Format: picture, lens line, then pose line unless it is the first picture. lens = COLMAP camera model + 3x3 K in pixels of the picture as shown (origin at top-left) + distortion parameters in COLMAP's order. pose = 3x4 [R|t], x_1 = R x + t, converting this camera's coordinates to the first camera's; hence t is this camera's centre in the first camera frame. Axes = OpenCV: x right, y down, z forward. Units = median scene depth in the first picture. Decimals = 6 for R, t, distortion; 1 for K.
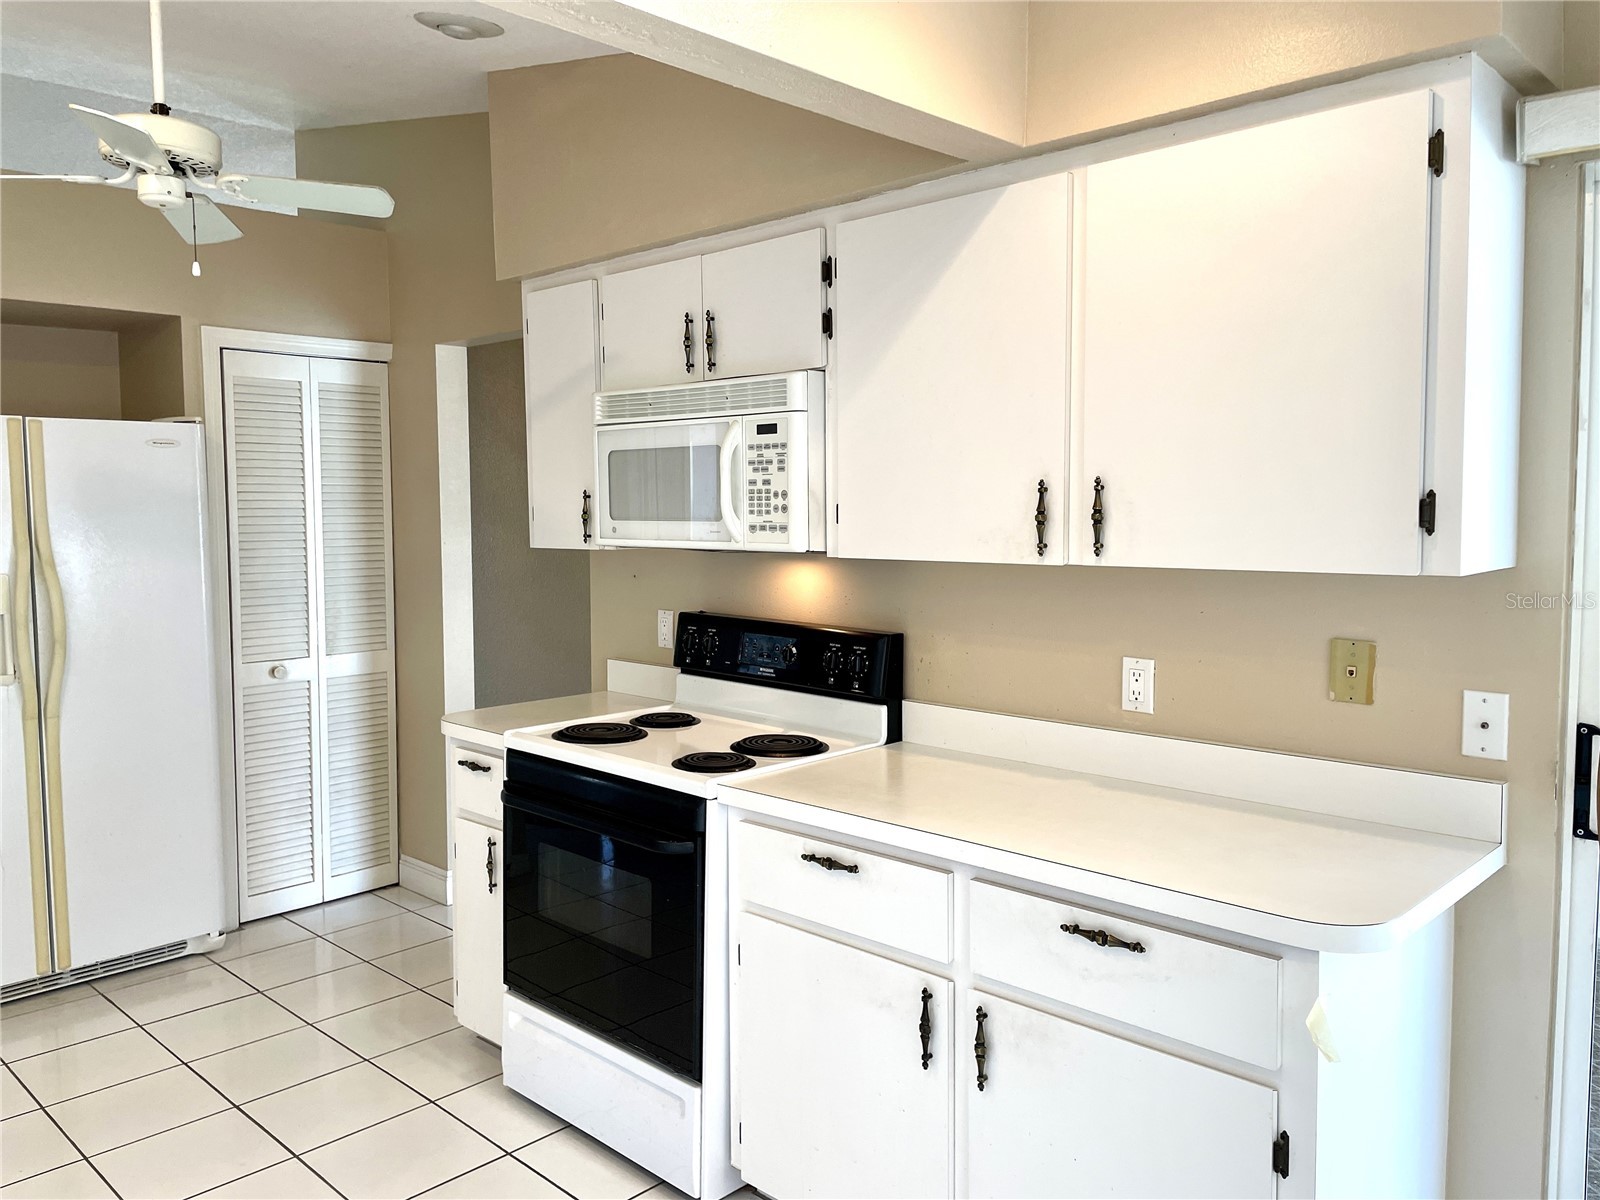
lens RADIAL K [[1201.4, 0, 801.6], [0, 1201.4, 579.2], [0, 0, 1]] dist [0.115484, -0.155890]
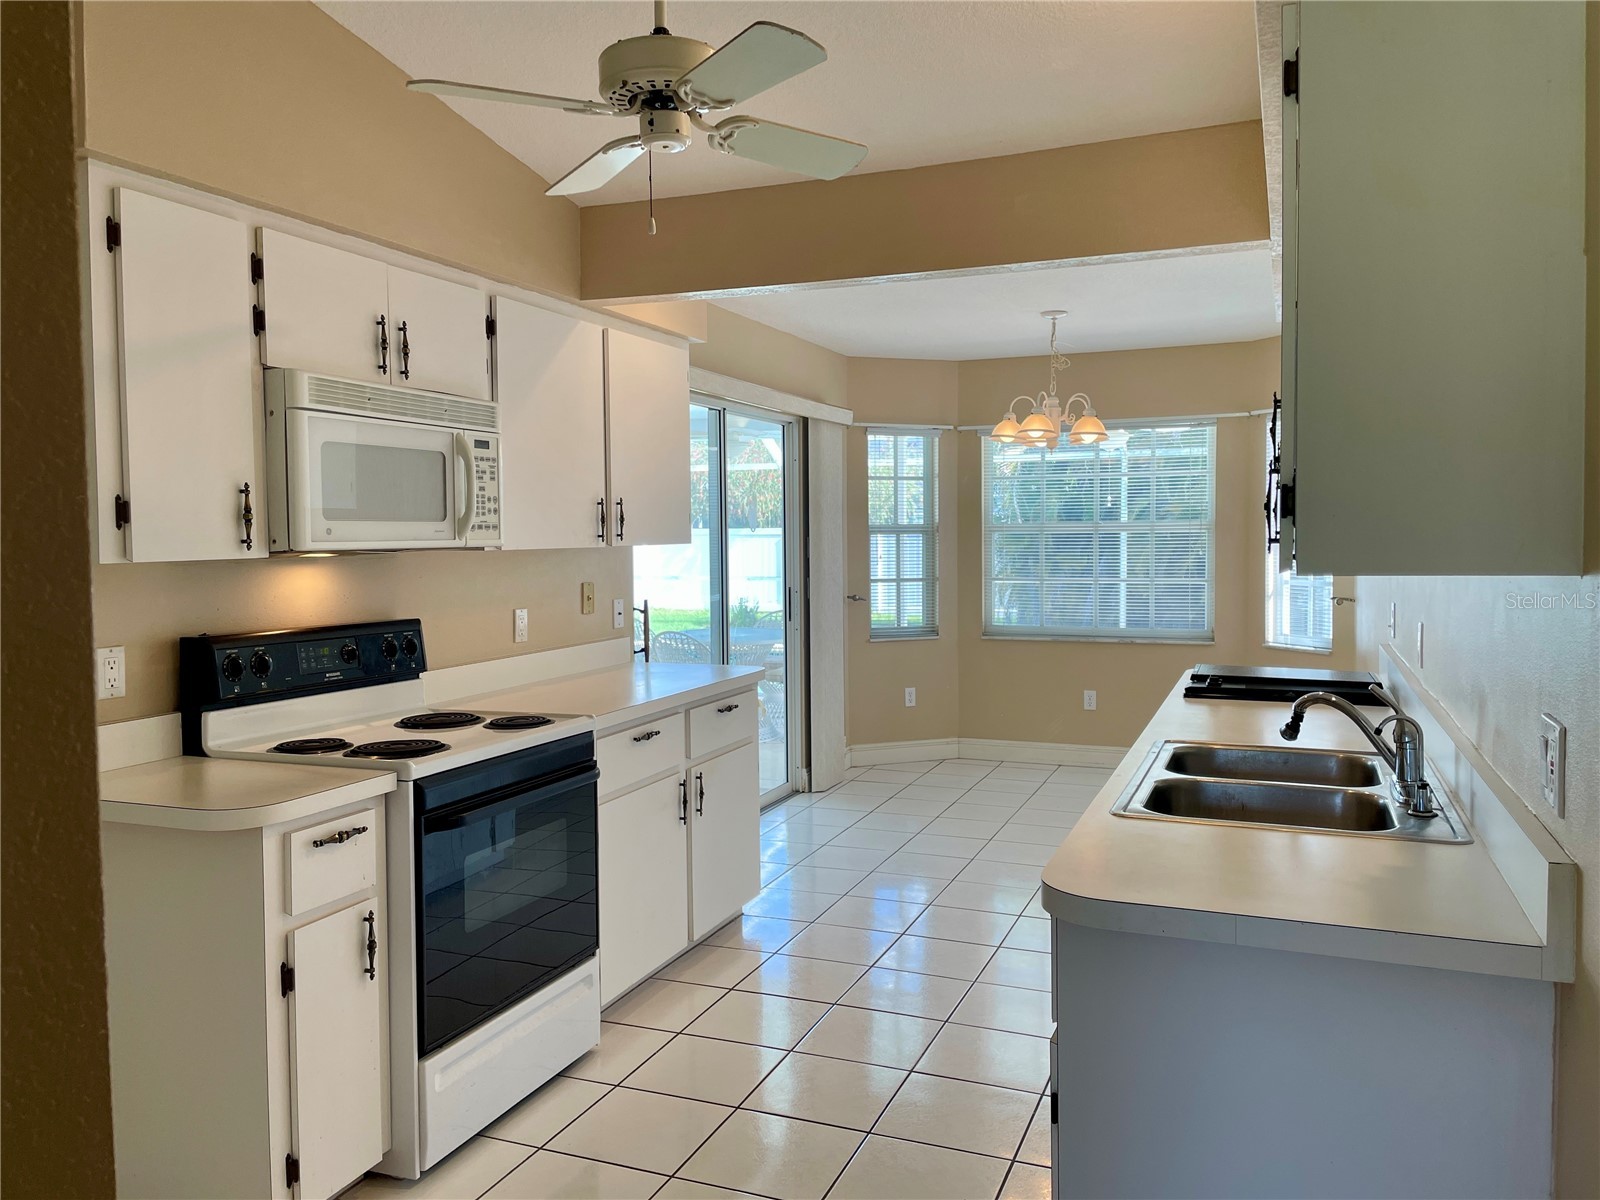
lens RADIAL K [[1201.4, 0, 801.6], [0, 1201.4, 579.2], [0, 0, 1]] dist [0.115484, -0.155890]
pose [[-0.374074, -0.024257, 0.927081, -1.267839], [0.073704, 0.995718, 0.055792, -0.034908], [-0.924465, 0.089201, -0.370685, 1.162839]]
